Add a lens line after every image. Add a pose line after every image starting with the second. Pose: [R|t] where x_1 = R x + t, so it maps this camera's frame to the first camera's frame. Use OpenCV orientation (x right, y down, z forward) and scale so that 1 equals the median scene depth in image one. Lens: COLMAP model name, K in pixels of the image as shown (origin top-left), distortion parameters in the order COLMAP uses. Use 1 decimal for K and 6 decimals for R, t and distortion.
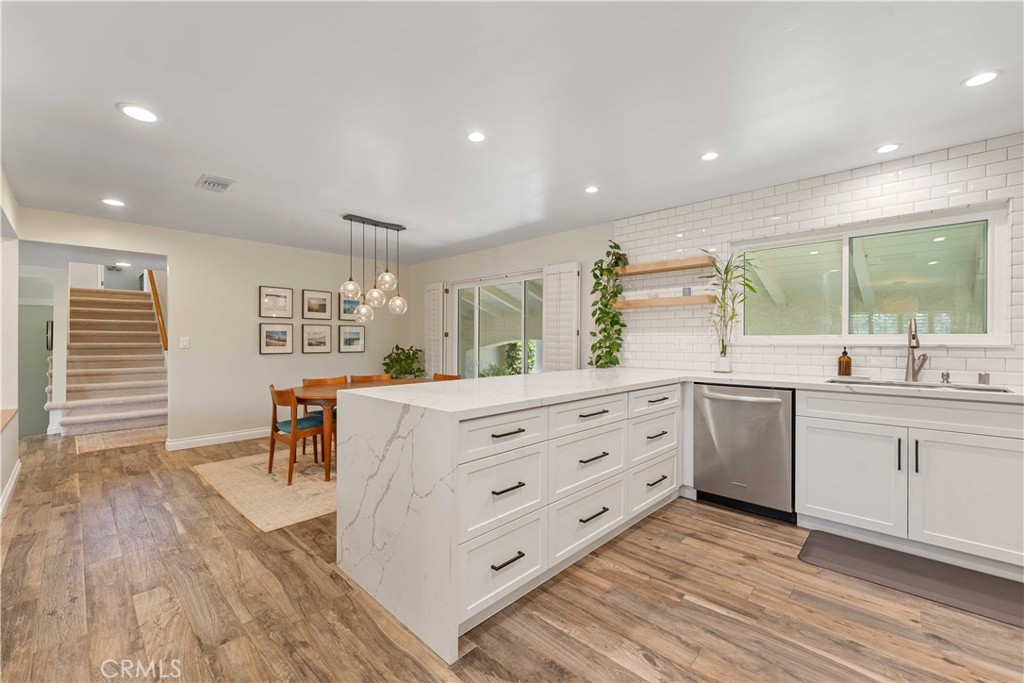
lens RADIAL K [[418.2, 0, 510.6], [0, 418.2, 340.6], [0, 0, 1]] dist [-0.000525, 0.000256]
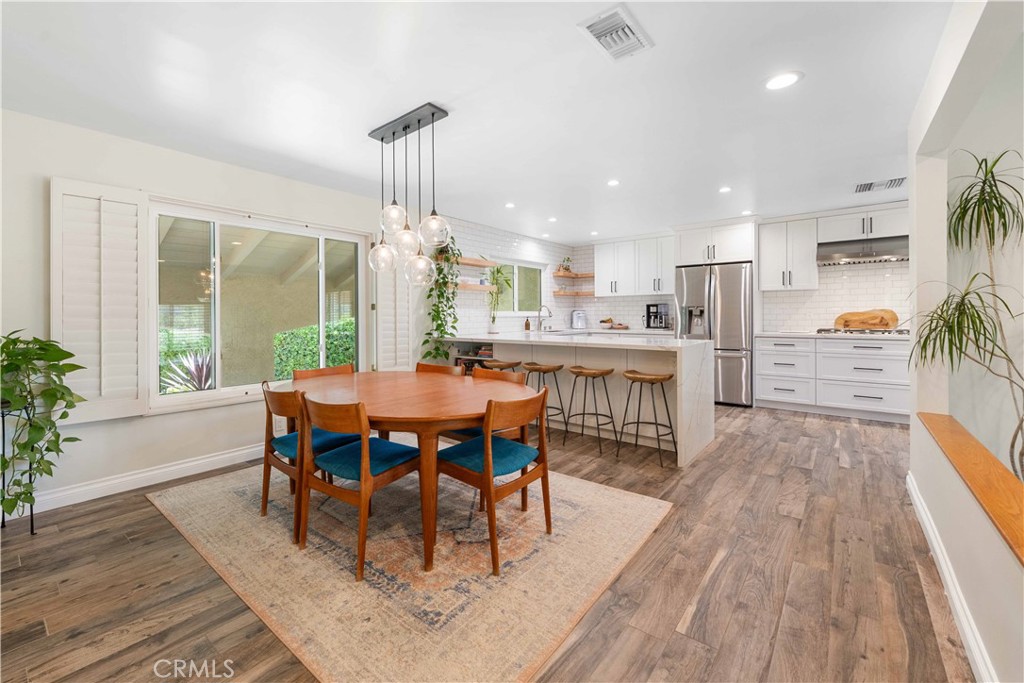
lens RADIAL K [[418.2, 0, 504.6], [0, 418.2, 317.7], [0, 0, 1]] dist [-0.000525, 0.000256]
pose [[-0.075752, -0.003837, 0.997119, -1.673287], [0.008593, 0.999953, 0.004501, 0.007841], [-0.997090, 0.008910, -0.075715, 1.590885]]
